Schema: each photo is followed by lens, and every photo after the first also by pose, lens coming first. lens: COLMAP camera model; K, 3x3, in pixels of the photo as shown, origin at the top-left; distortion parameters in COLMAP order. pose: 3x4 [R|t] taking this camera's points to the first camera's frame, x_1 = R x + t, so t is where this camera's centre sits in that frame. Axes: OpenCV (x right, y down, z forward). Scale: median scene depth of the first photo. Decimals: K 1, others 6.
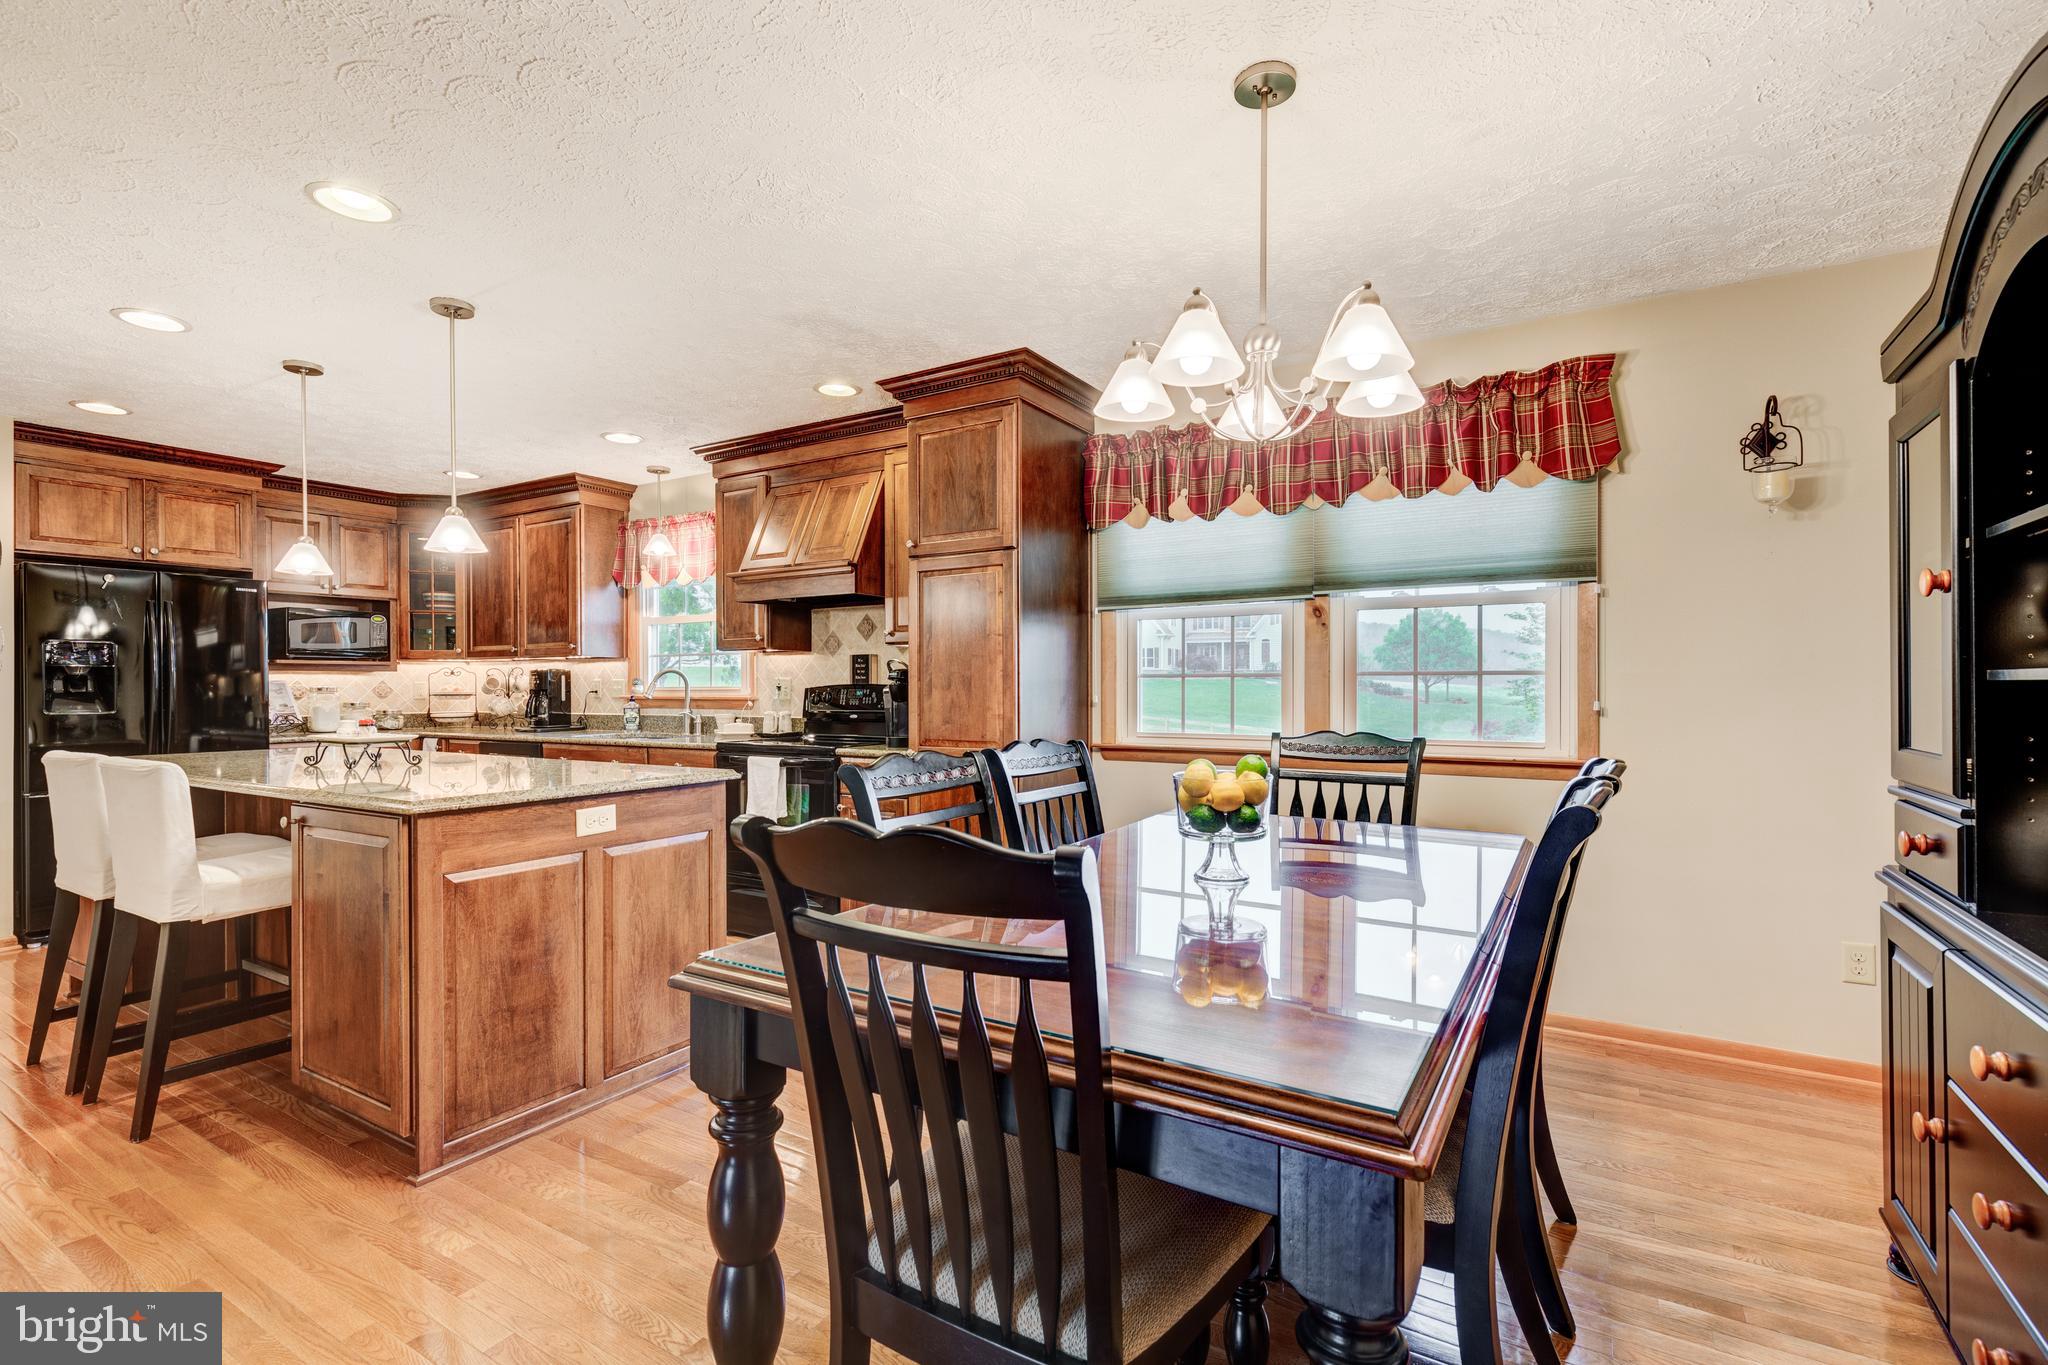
lens RADIAL K [[916.5, 0, 1024.0], [0, 916.5, 682.5], [0, 0, 1]] dist [0.007583, -0.000332]
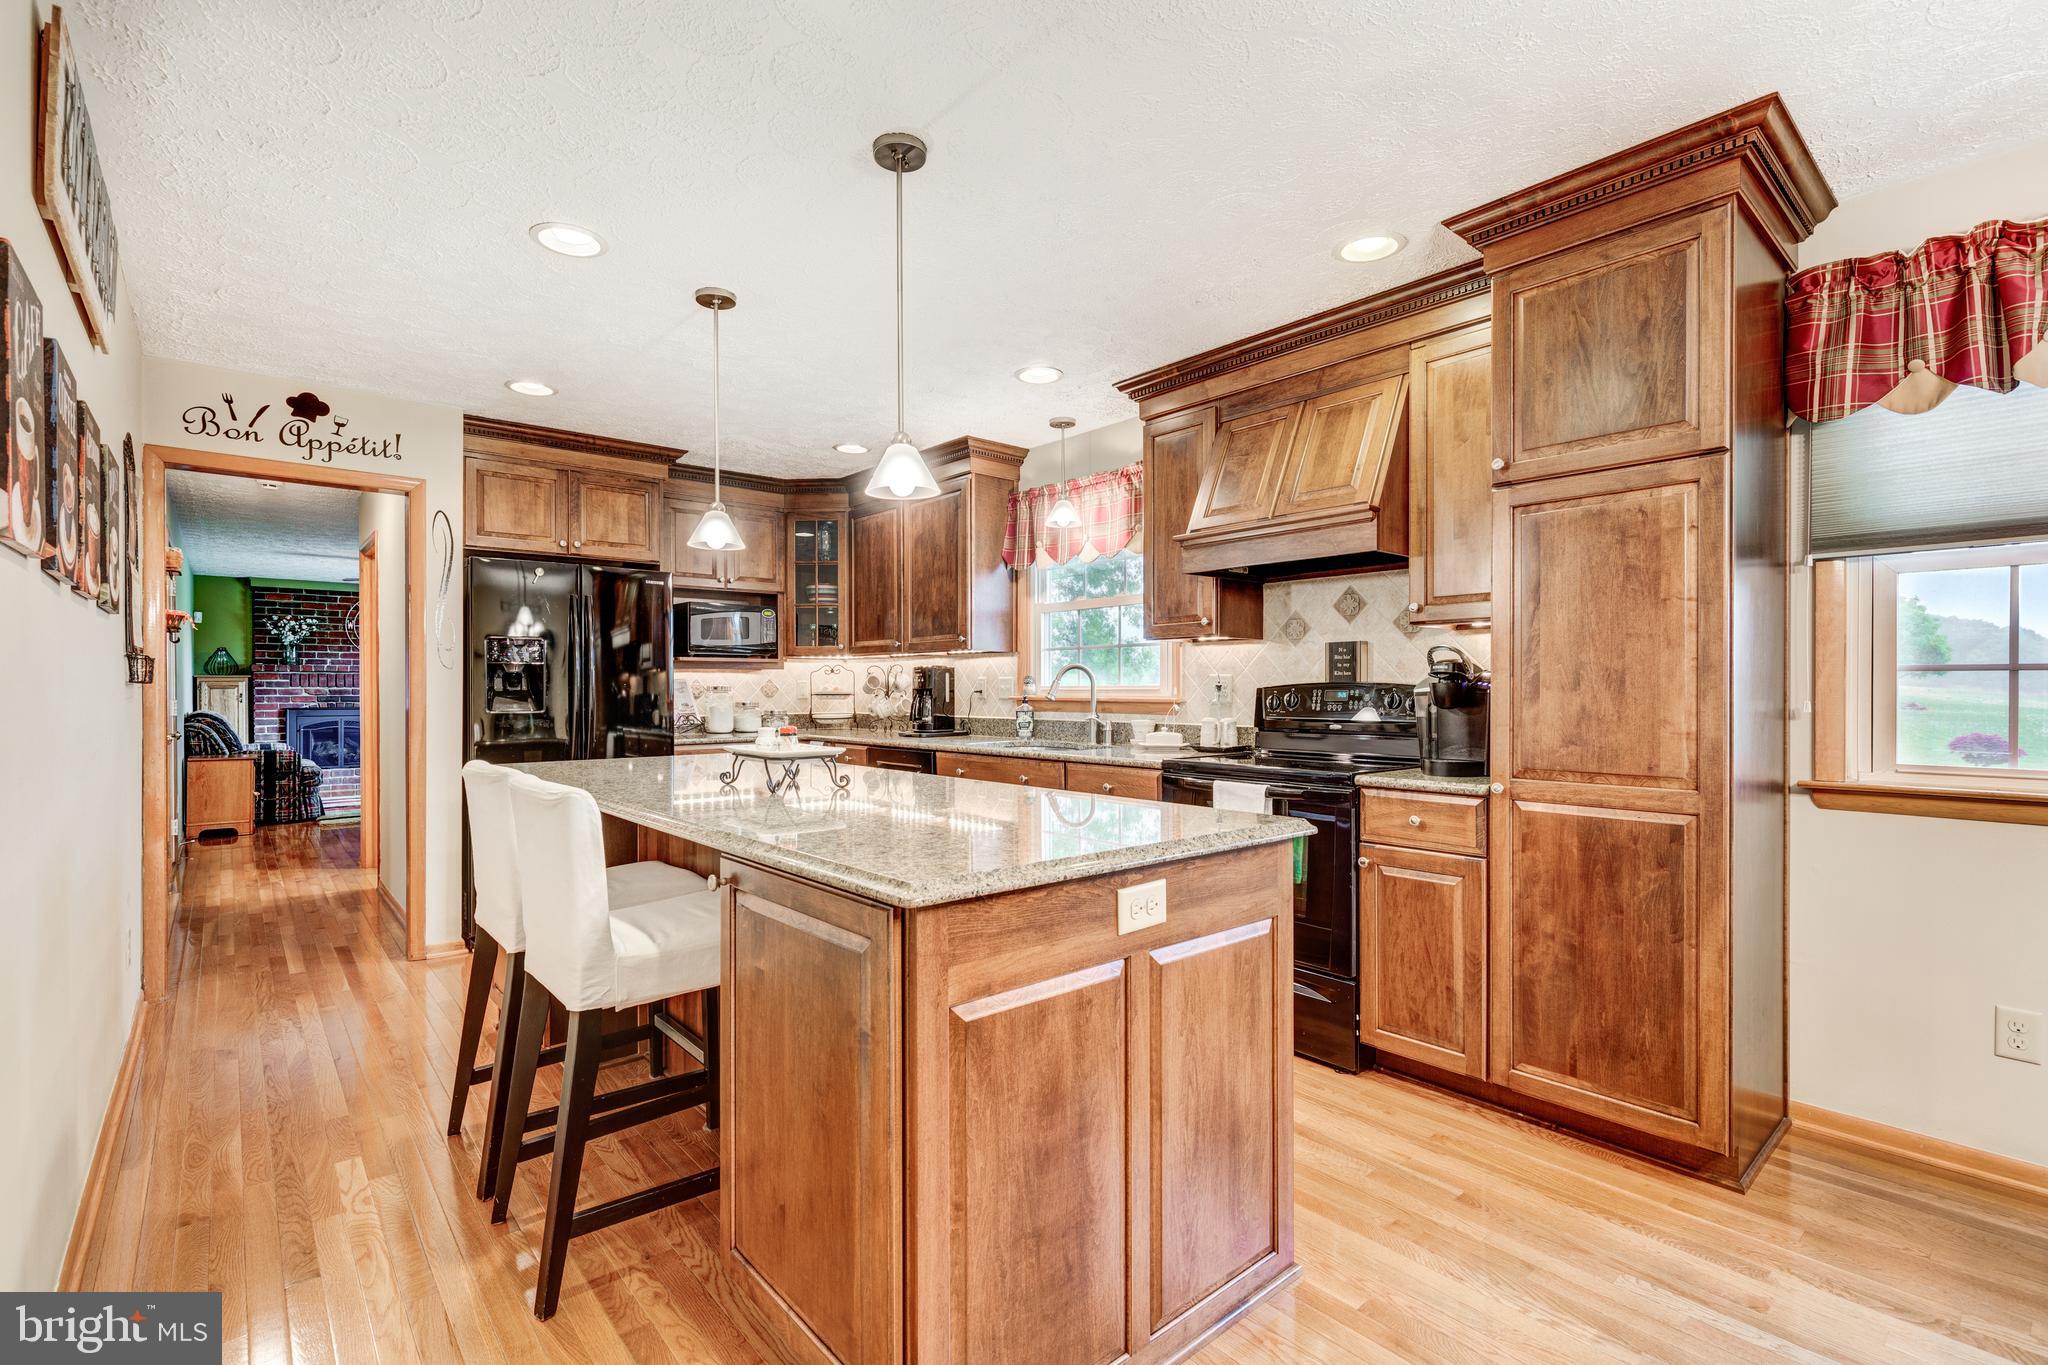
lens RADIAL K [[972.4, 0, 1024.0], [0, 972.4, 682.5], [0, 0, 1]] dist [0.010758, -0.000539]
pose [[0.945067, 0.000779, -0.326875, -0.182655], [-0.000923, 1.000000, -0.000284, 0.002294], [0.326875, 0.000570, 0.945068, 0.205960]]
